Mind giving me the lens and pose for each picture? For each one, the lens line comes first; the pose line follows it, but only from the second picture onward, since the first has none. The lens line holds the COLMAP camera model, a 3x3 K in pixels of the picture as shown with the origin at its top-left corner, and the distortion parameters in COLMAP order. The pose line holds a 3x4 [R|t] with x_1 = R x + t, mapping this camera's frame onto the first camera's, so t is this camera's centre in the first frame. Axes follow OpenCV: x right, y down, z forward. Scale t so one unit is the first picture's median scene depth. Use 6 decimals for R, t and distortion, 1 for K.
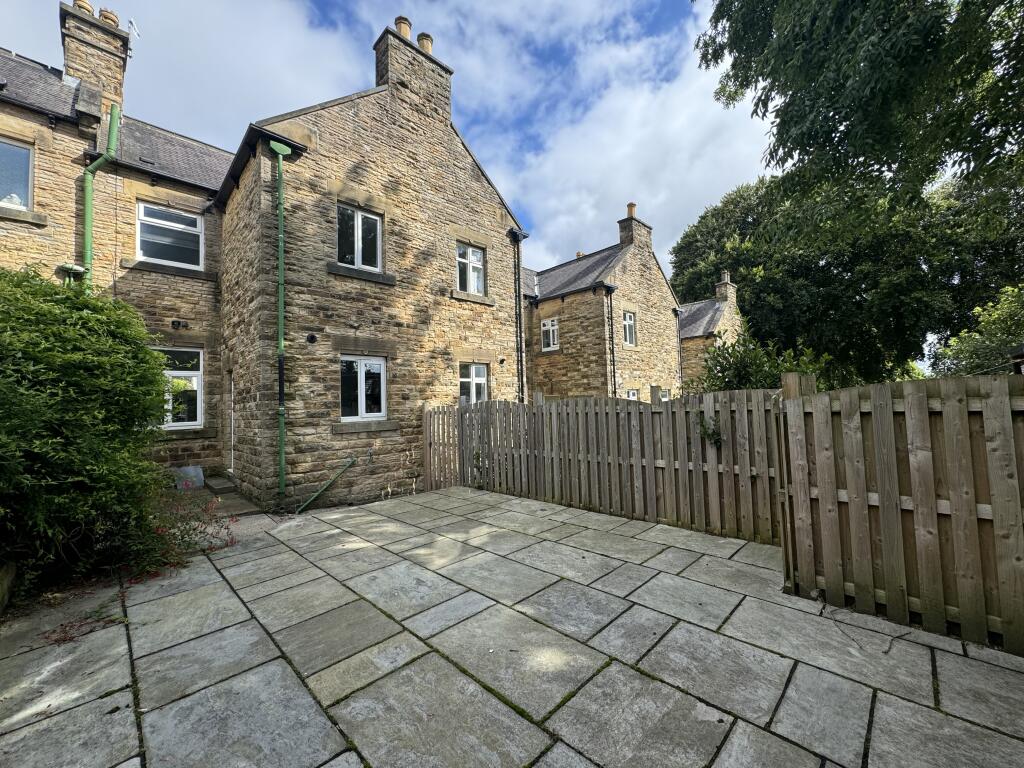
lens RADIAL K [[406.1, 0, 513.3], [0, 406.1, 382.8], [0, 0, 1]] dist [0.002079, -0.000237]
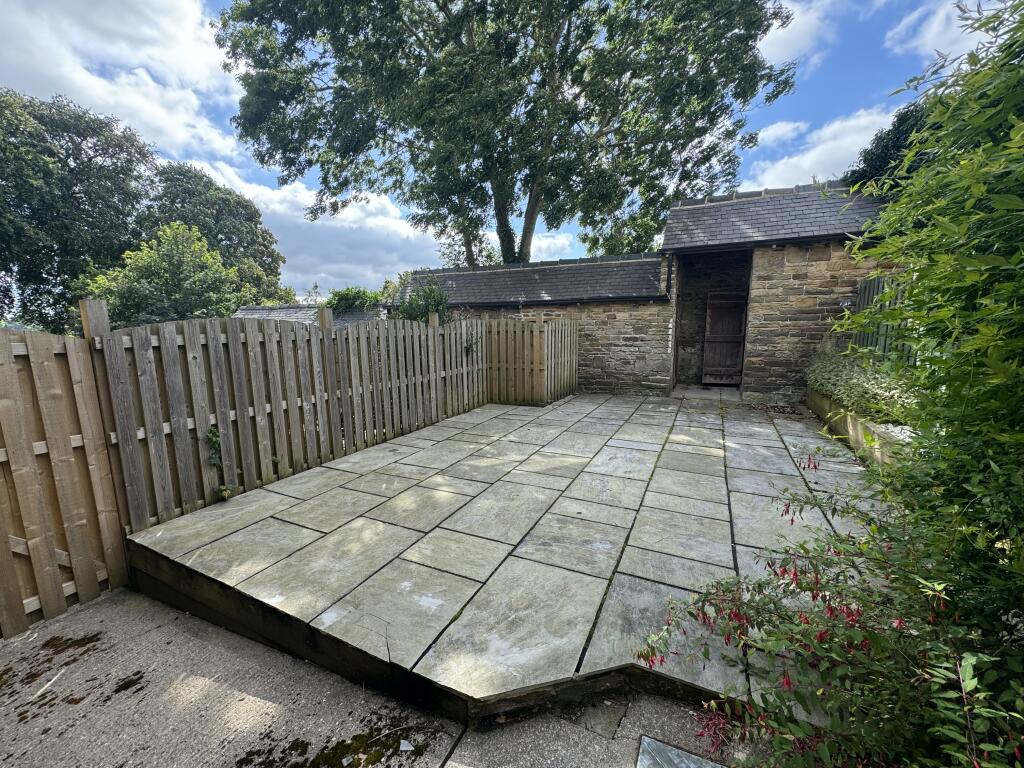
lens RADIAL K [[406.1, 0, 513.9], [0, 406.1, 386.7], [0, 0, 1]] dist [0.002079, -0.000237]
pose [[-0.322449, -0.110608, 0.940103, -1.277138], [-0.028414, 0.993833, 0.107184, 0.129432], [-0.946160, 0.007850, -0.323603, 1.658492]]
